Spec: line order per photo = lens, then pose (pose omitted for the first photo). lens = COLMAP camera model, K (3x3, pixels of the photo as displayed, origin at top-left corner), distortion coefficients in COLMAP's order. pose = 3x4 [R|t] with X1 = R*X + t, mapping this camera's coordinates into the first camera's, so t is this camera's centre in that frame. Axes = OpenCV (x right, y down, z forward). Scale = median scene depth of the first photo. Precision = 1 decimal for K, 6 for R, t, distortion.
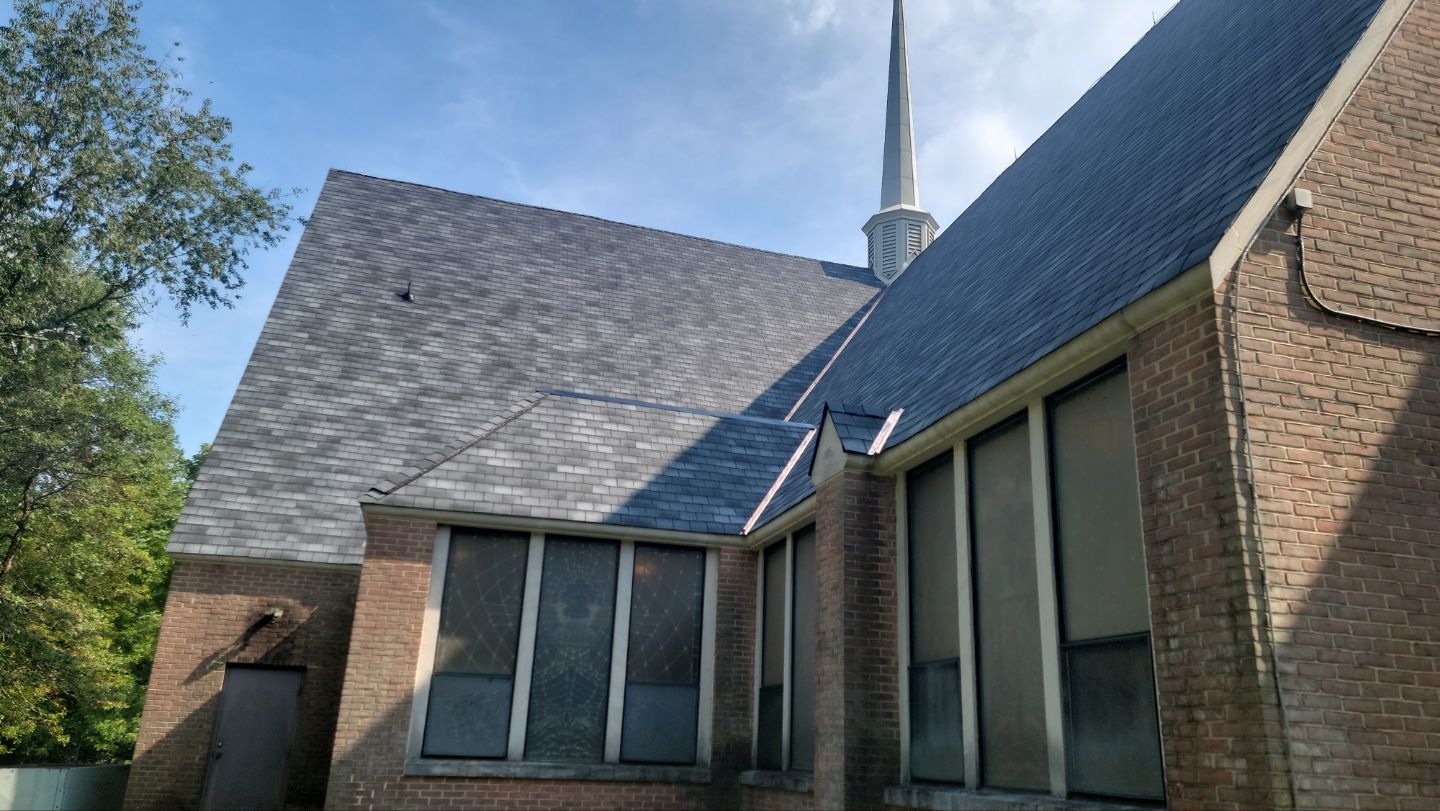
lens RADIAL K [[1018.7, 0, 731.4], [0, 1018.7, 435.4], [0, 0, 1]] dist [0.064597, -0.037771]
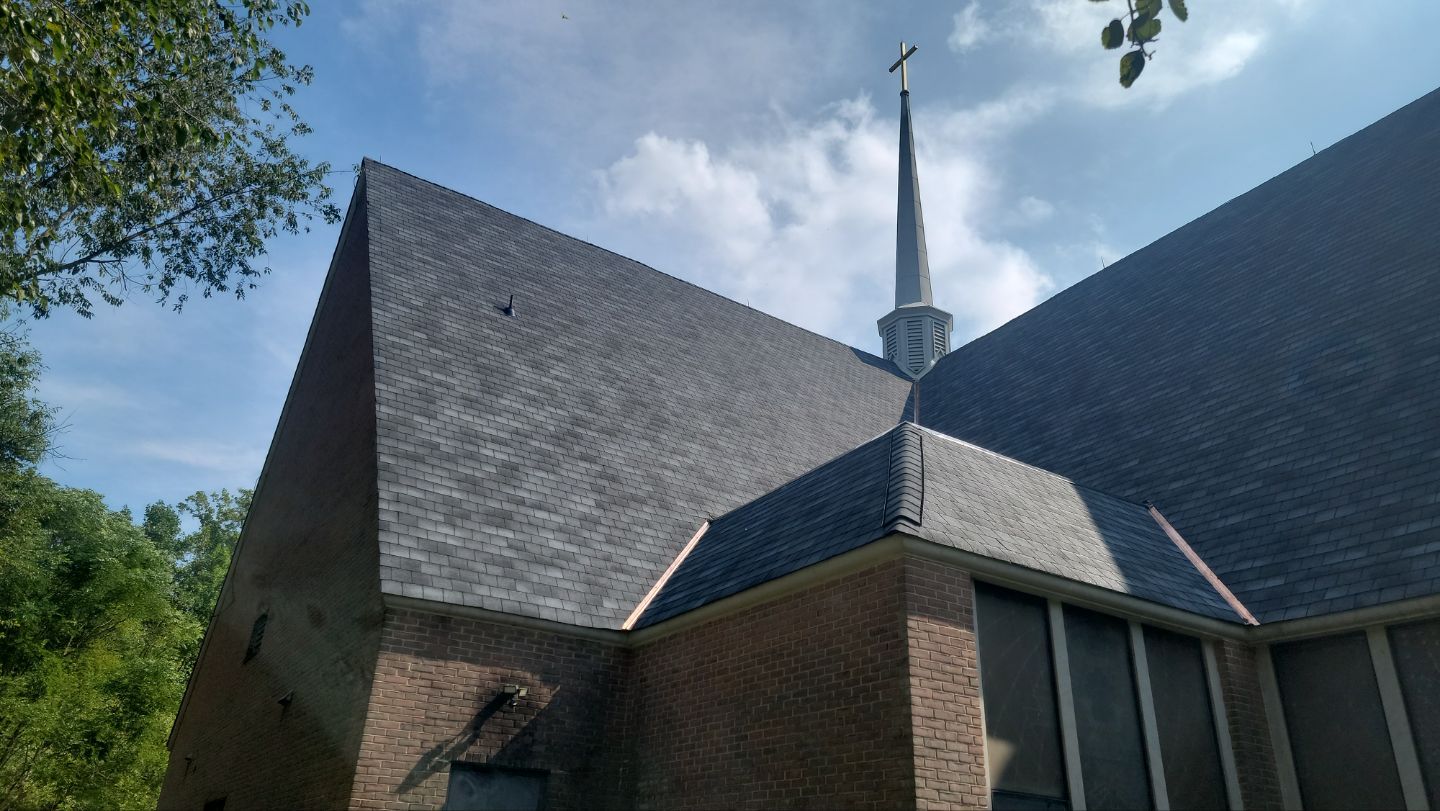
lens RADIAL K [[1018.7, 0, 724.5], [0, 1018.7, 419.8], [0, 0, 1]] dist [0.064597, -0.037771]
pose [[0.963023, 0.114622, 0.243823, -0.289222], [-0.081620, 0.986579, -0.141423, 0.046596], [-0.256760, 0.116293, 0.959453, 0.146887]]
